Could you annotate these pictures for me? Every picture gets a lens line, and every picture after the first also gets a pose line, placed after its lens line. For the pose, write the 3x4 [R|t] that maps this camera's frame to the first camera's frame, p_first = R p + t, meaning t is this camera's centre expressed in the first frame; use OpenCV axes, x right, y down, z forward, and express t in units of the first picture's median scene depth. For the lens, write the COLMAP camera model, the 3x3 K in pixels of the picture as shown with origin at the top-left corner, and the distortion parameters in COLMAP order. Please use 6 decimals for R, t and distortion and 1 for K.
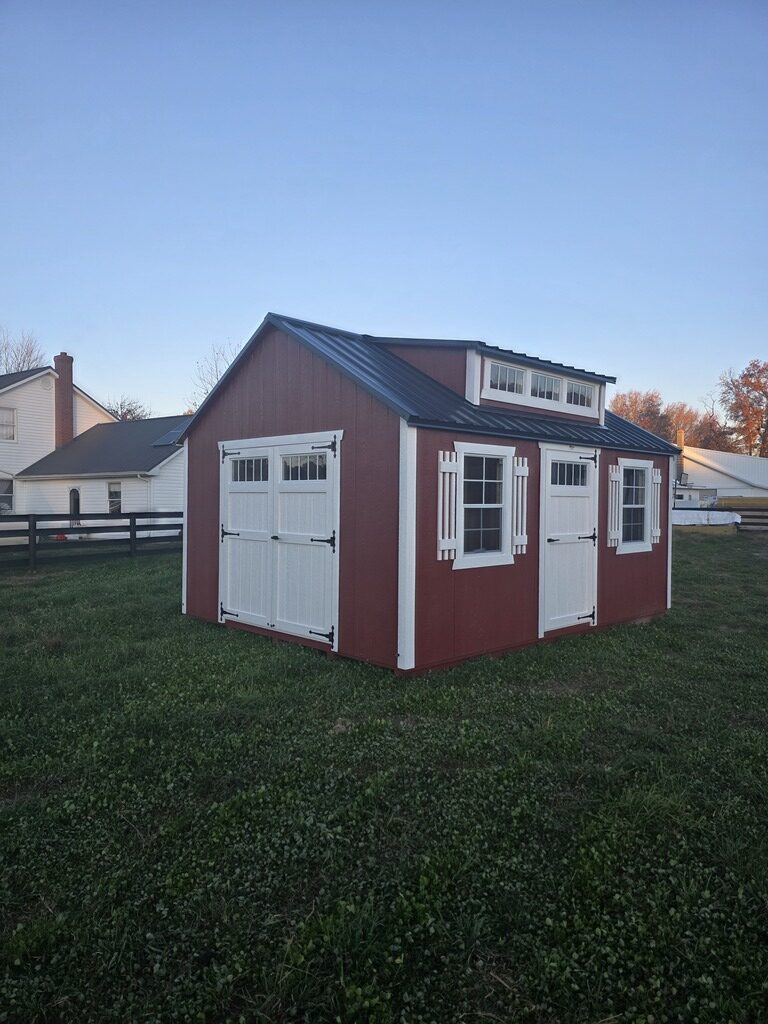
lens RADIAL K [[686.8, 0, 375.6], [0, 686.8, 501.4], [0, 0, 1]] dist [0.040884, -0.001992]
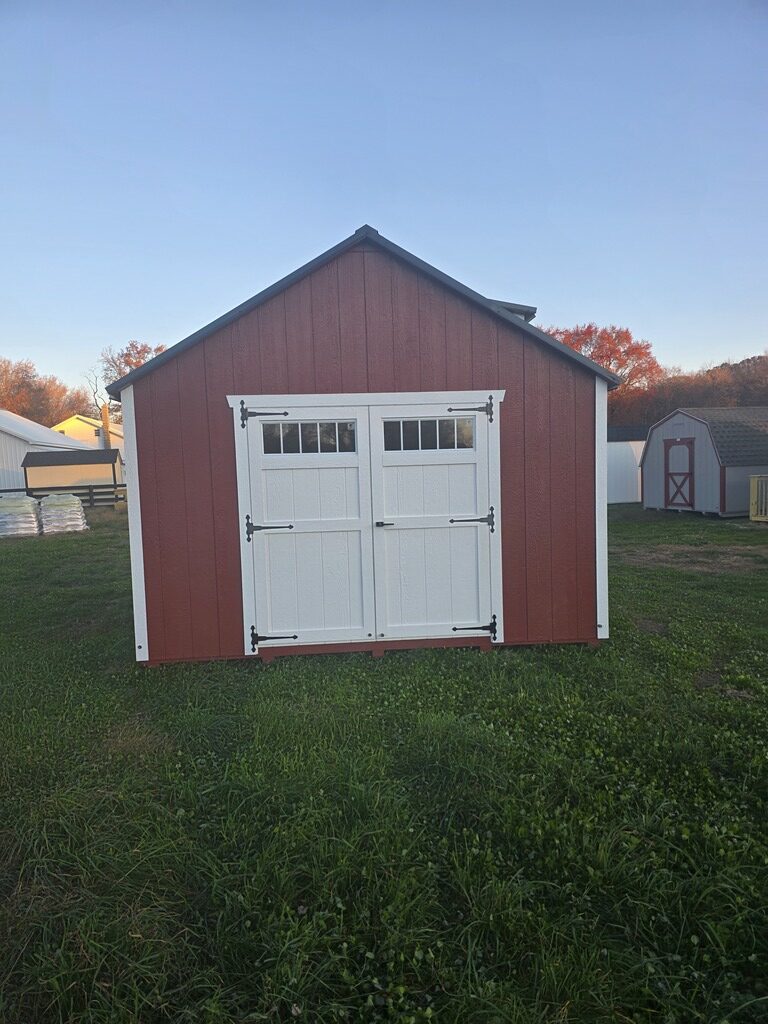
lens RADIAL K [[686.8, 0, 381.0], [0, 686.8, 517.0], [0, 0, 1]] dist [0.040884, -0.001992]
pose [[0.645874, -0.083299, 0.758886, -0.686696], [0.039140, 0.996335, 0.076051, -0.013865], [-0.762440, -0.019417, 0.646768, 0.460480]]
